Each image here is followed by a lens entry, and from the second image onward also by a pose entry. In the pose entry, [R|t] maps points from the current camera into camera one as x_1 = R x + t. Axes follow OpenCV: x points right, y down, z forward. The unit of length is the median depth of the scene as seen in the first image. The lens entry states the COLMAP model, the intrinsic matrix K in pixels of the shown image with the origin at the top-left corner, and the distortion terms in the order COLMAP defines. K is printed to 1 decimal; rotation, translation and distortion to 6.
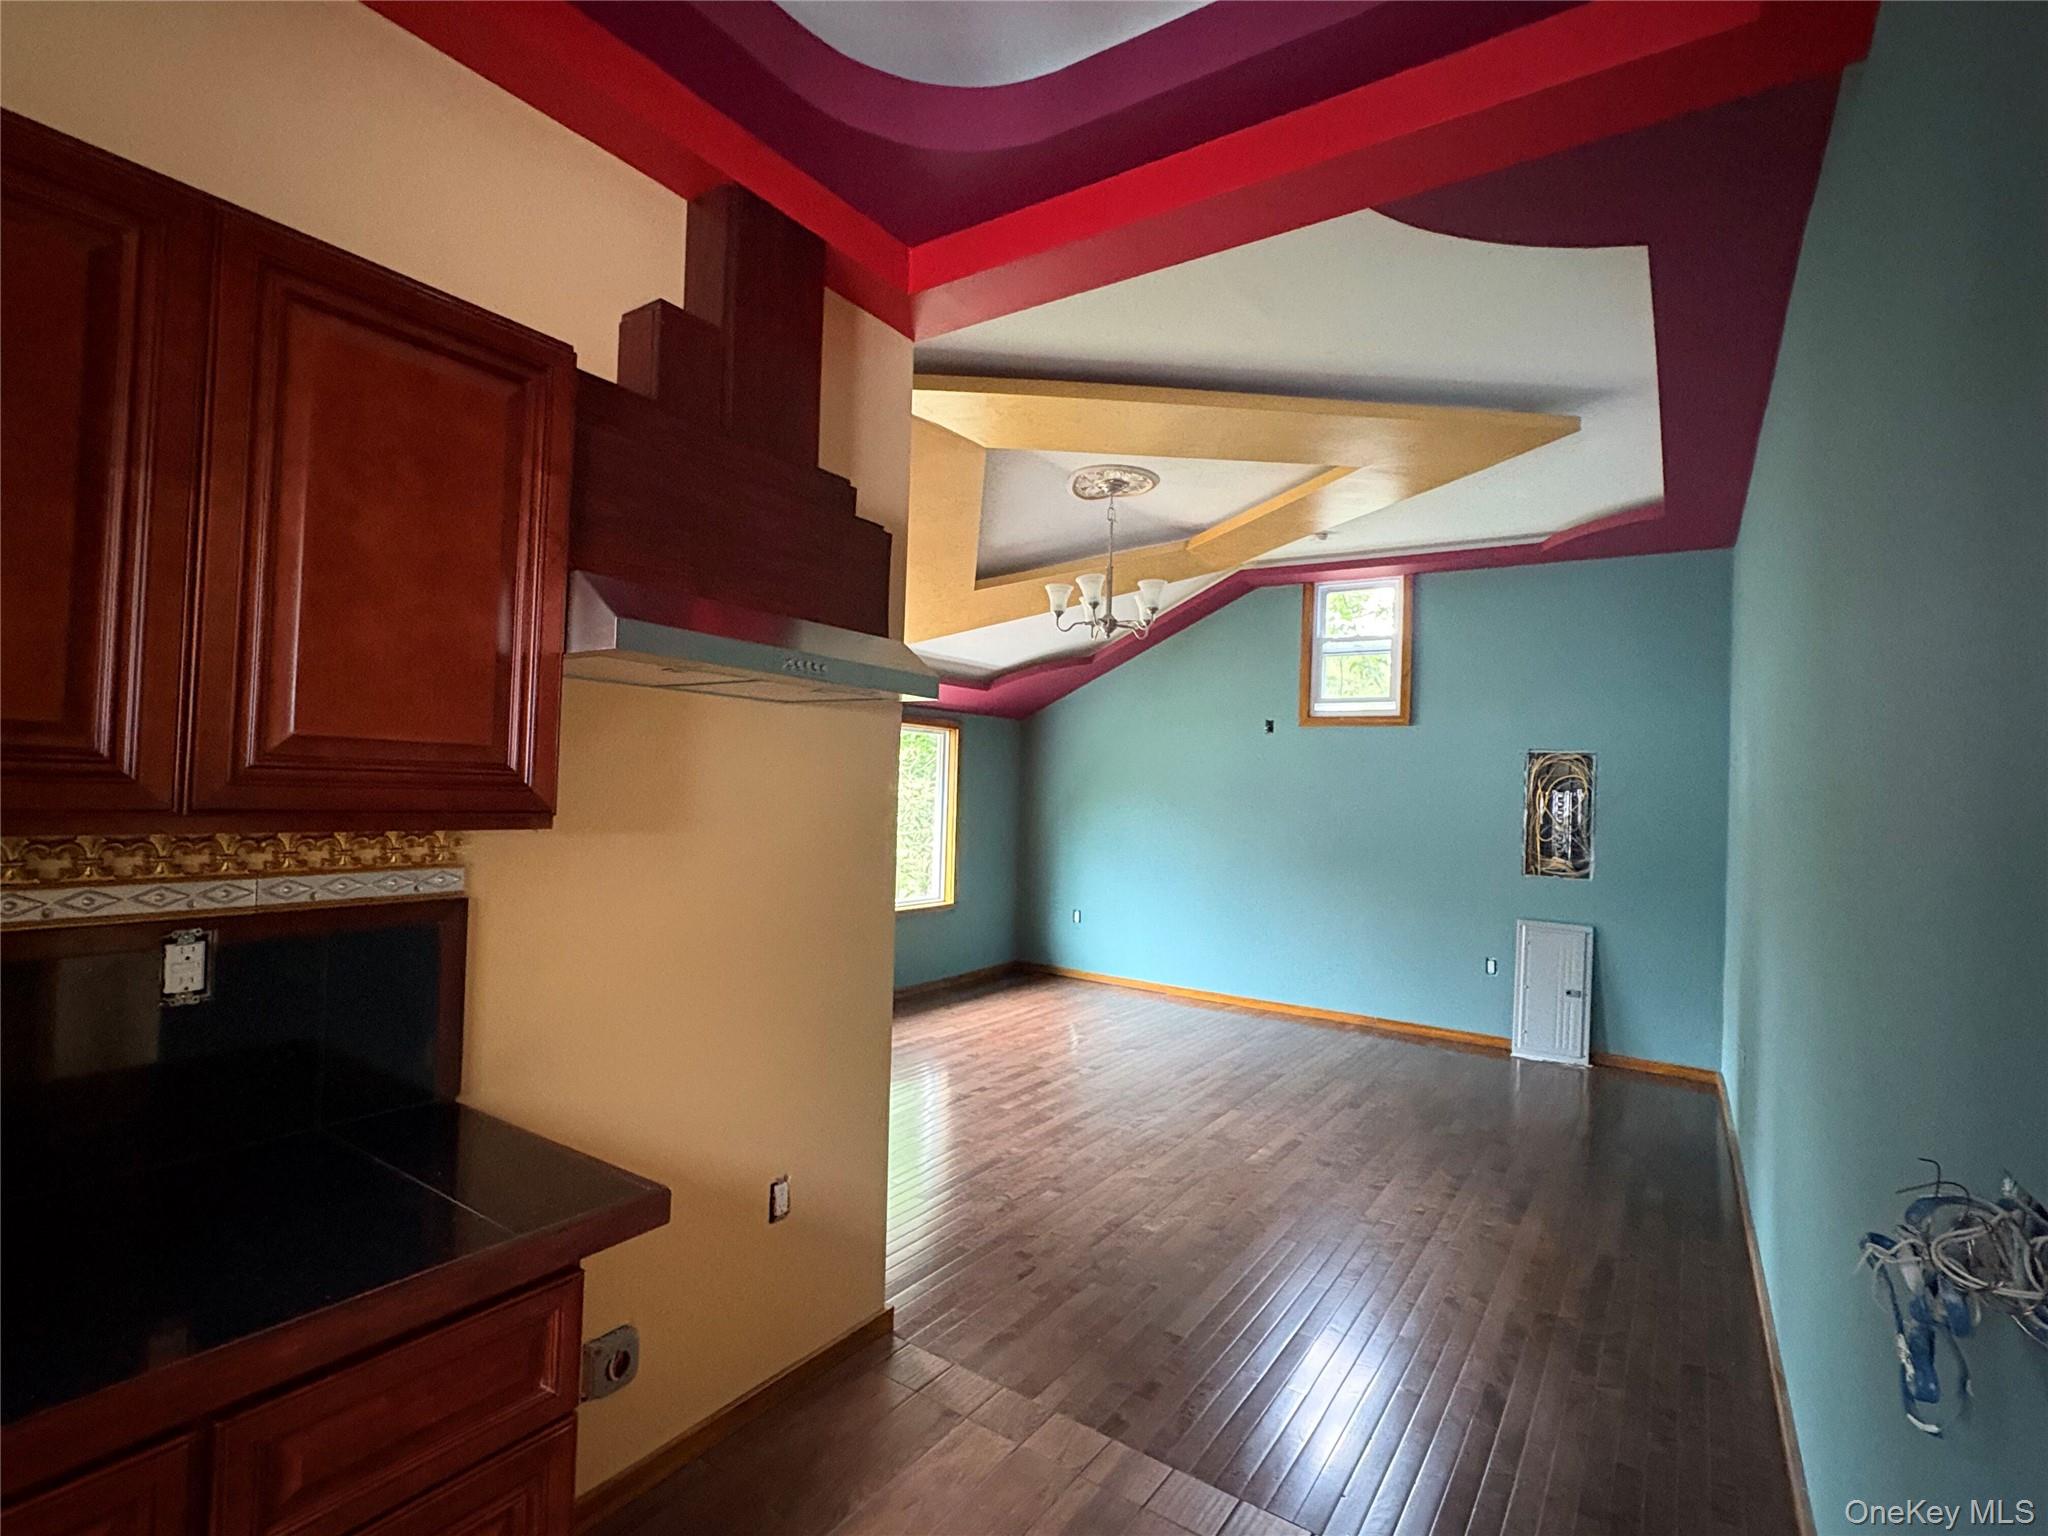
lens RADIAL K [[968.6, 0, 1027.9], [0, 968.6, 768.0], [0, 0, 1]] dist [-0.001363, 0.000650]
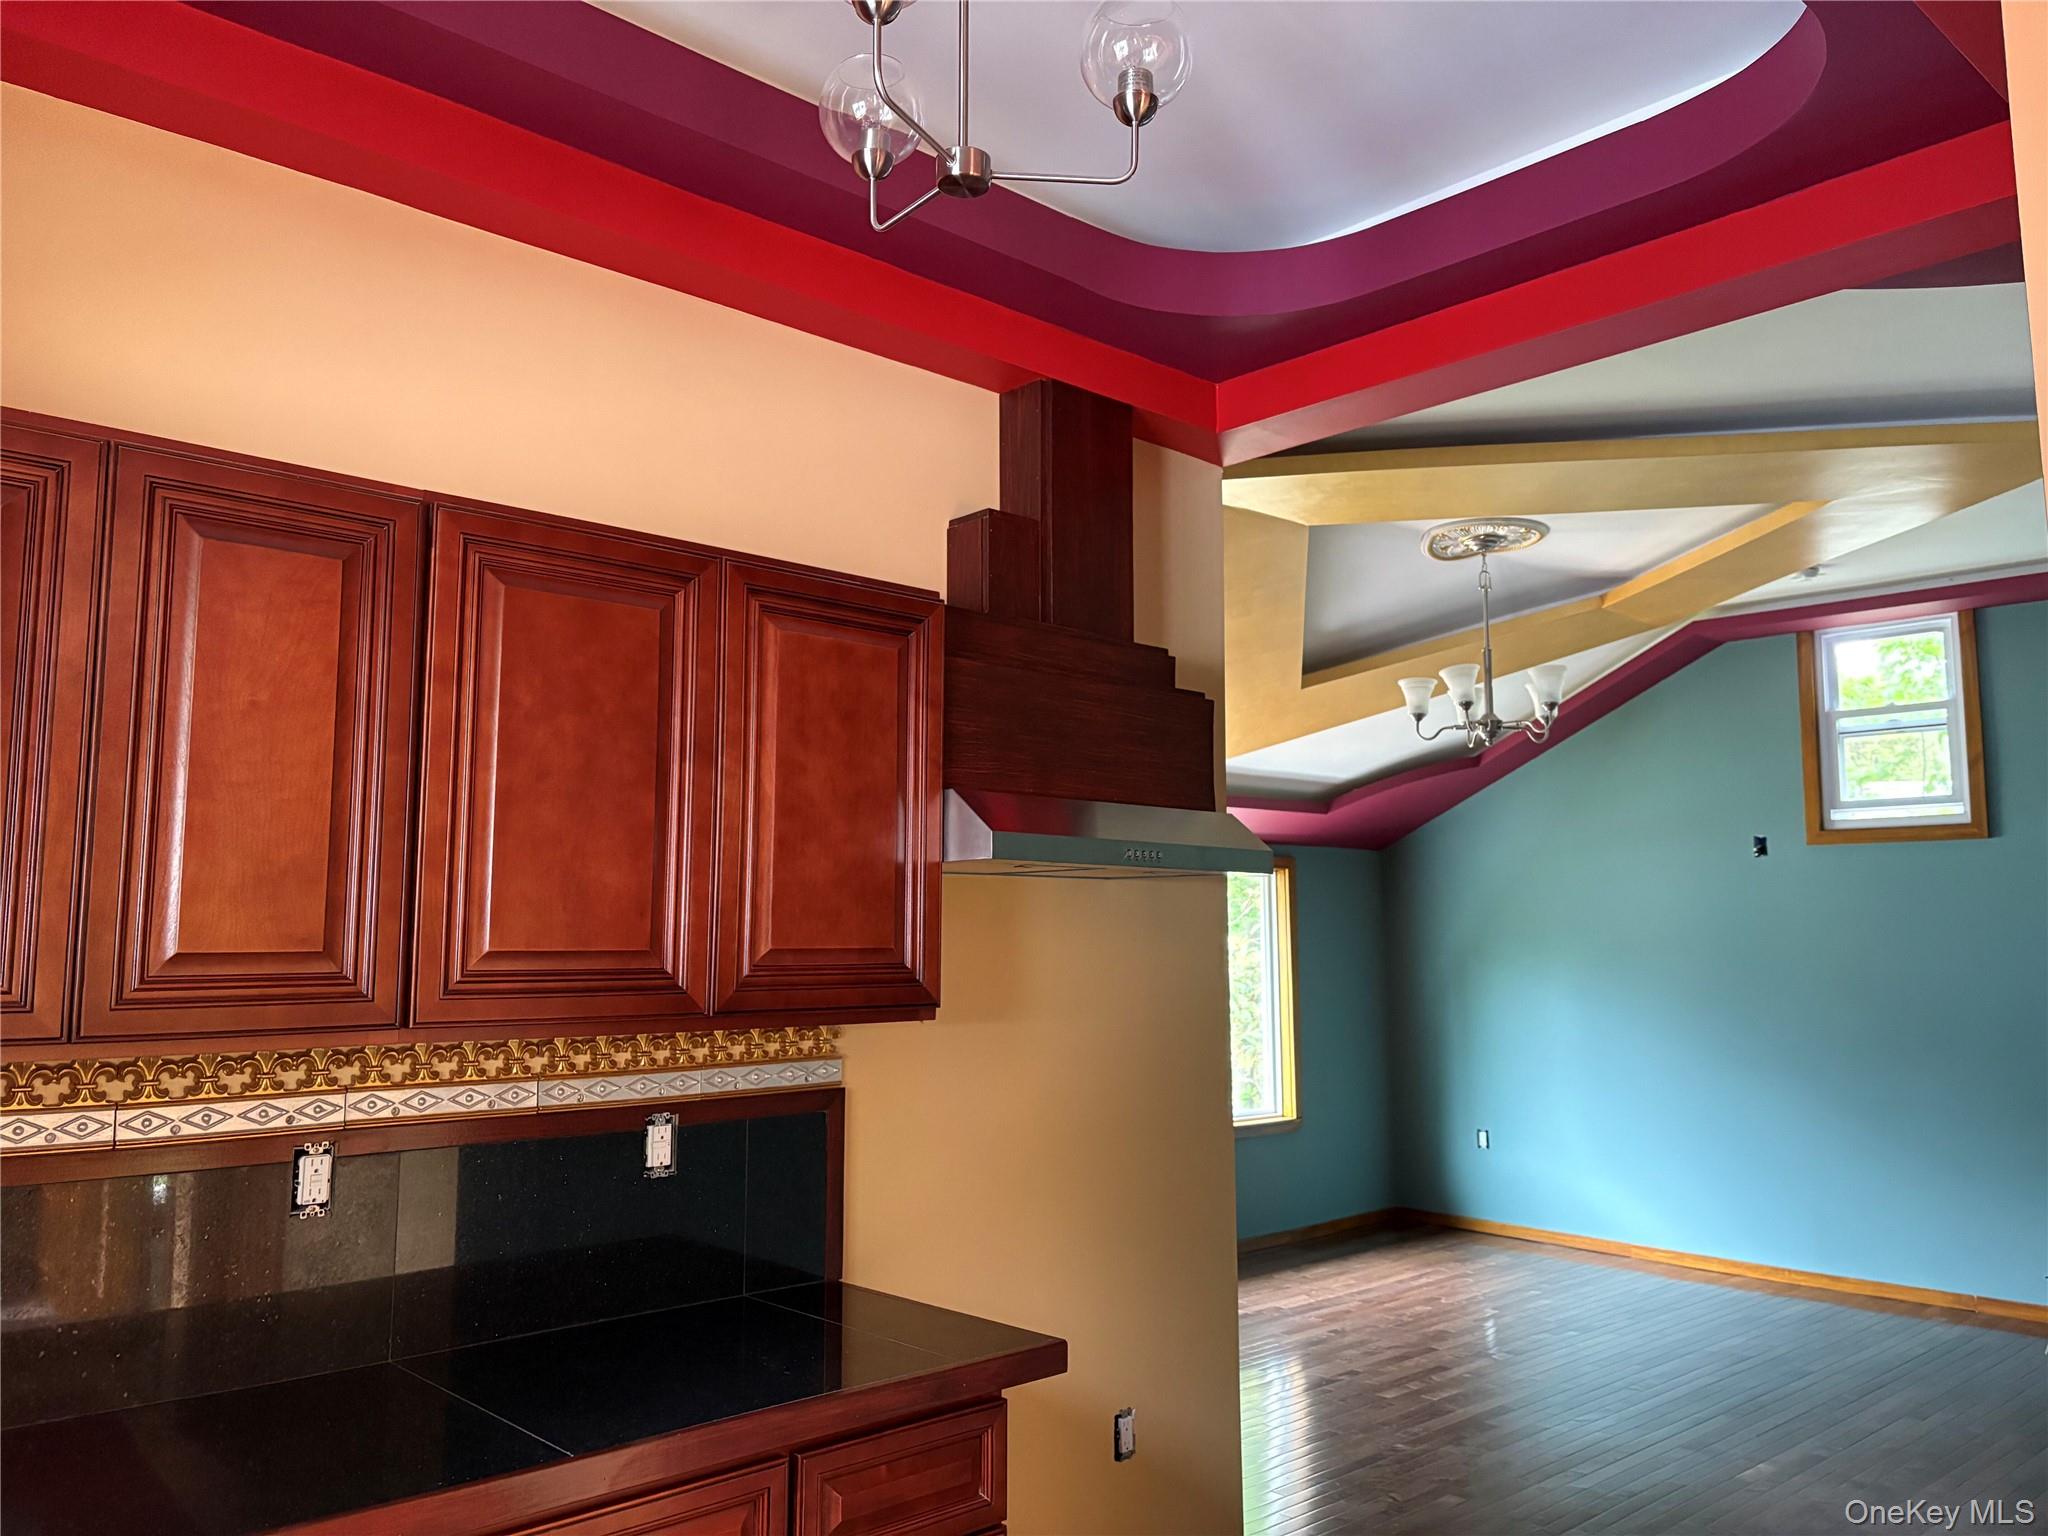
lens RADIAL K [[1546.5, 0, 1051.9], [0, 1546.5, 760.8], [0, 0, 1]] dist [0.058534, -0.048790]
pose [[0.974551, -0.058674, -0.216352, 0.025841], [0.037335, 0.994141, -0.101436, -0.029372], [0.221036, 0.090777, 0.971032, -0.443770]]
